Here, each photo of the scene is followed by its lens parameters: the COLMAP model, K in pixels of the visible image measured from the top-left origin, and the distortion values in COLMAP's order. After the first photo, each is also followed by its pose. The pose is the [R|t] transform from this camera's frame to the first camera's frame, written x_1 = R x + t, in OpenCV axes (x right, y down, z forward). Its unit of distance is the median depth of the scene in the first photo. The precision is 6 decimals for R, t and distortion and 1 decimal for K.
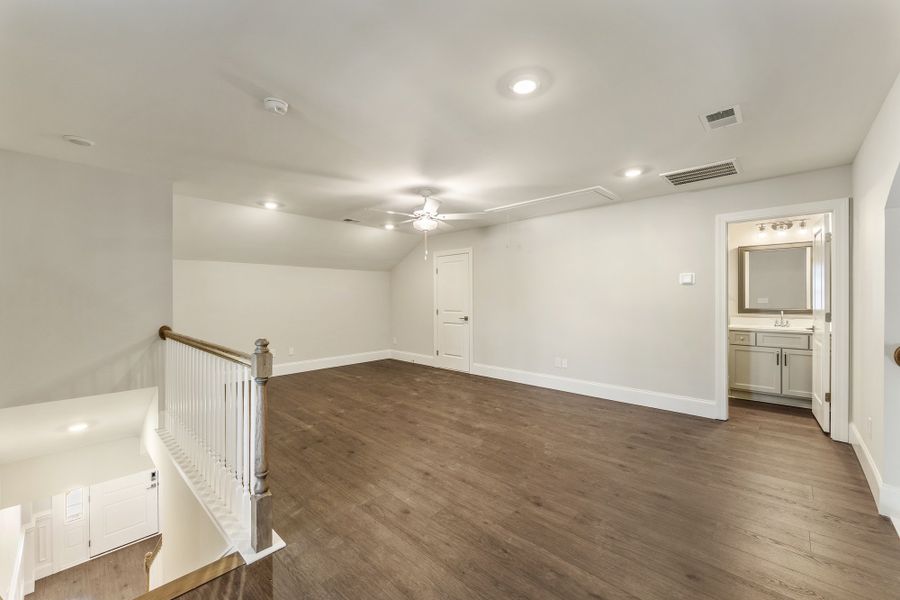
lens RADIAL K [[364.8, 0, 447.0], [0, 364.8, 300.3], [0, 0, 1]] dist [0.005472, -0.000183]
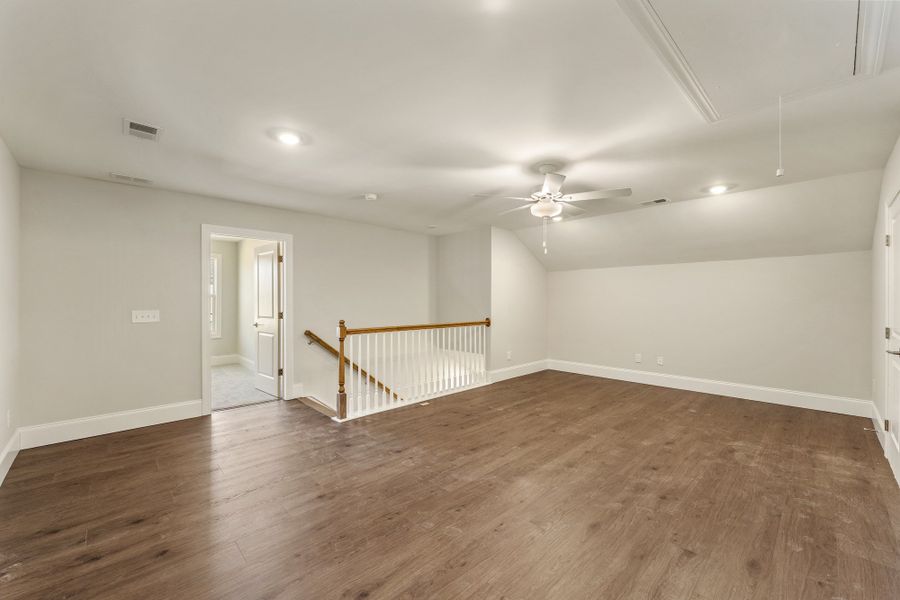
lens RADIAL K [[364.8, 0, 448.6], [0, 364.8, 298.7], [0, 0, 1]] dist [0.005472, -0.000183]
pose [[-0.067192, -0.004737, -0.997729, 0.855539], [-0.002258, 0.999987, -0.004596, -0.006190], [0.997738, 0.001944, -0.067201, 0.961787]]
